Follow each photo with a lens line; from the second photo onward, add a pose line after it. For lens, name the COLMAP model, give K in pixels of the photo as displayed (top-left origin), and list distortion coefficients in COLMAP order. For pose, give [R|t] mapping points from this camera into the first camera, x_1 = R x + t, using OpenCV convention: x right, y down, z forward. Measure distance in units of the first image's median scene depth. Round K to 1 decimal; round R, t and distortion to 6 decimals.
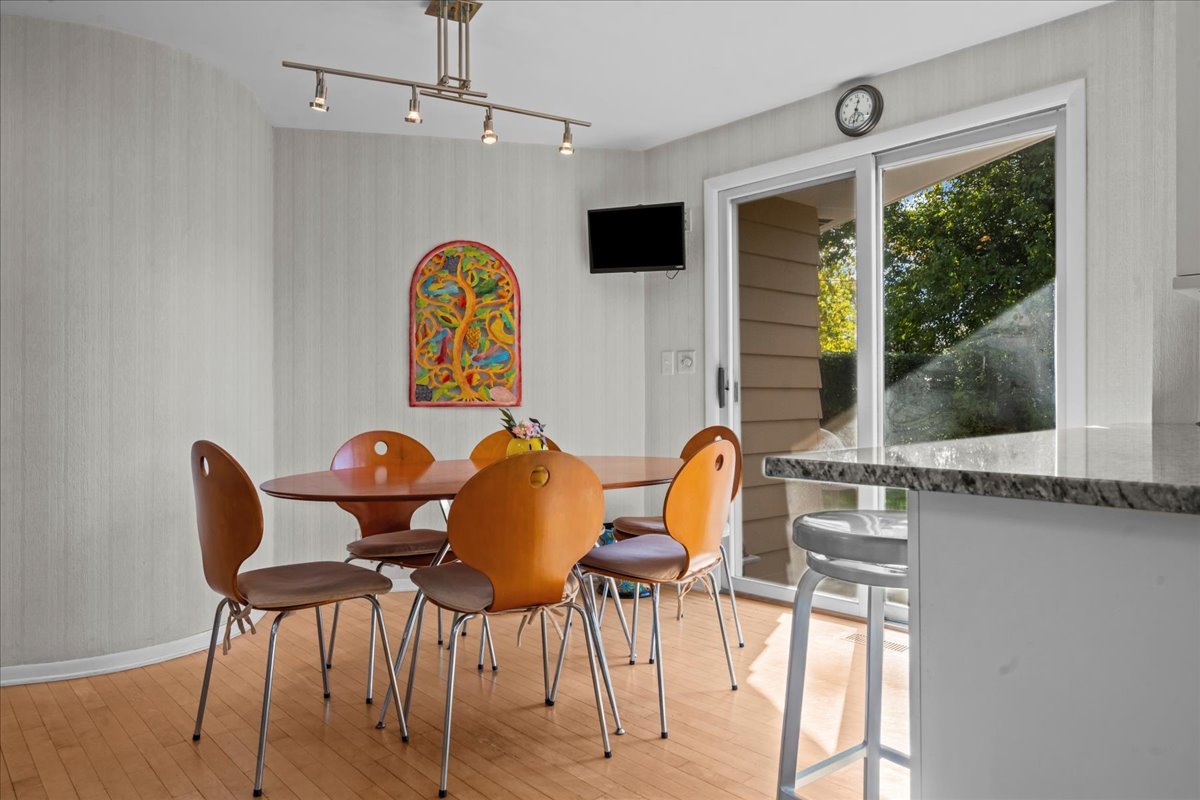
lens RADIAL K [[788.3, 0, 602.1], [0, 788.3, 404.8], [0, 0, 1]] dist [-0.010422, -0.001191]
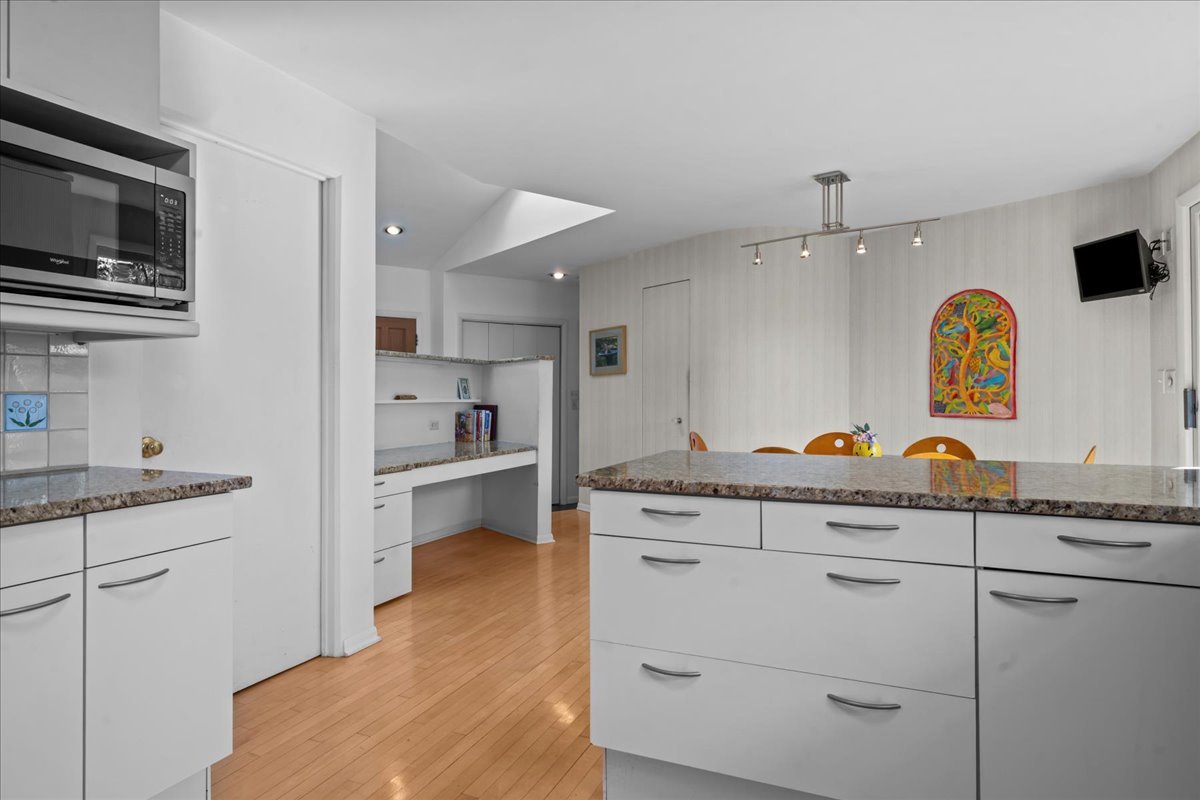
lens RADIAL K [[675.8, 0, 599.7], [0, 675.8, 393.3], [0, 0, 1]] dist [0.004836, 0.000901]
pose [[0.392950, 0.005471, -0.919544, 0.613407], [0.001260, 0.999978, 0.006488, -0.046413], [0.919559, -0.003708, 0.392934, 0.001032]]
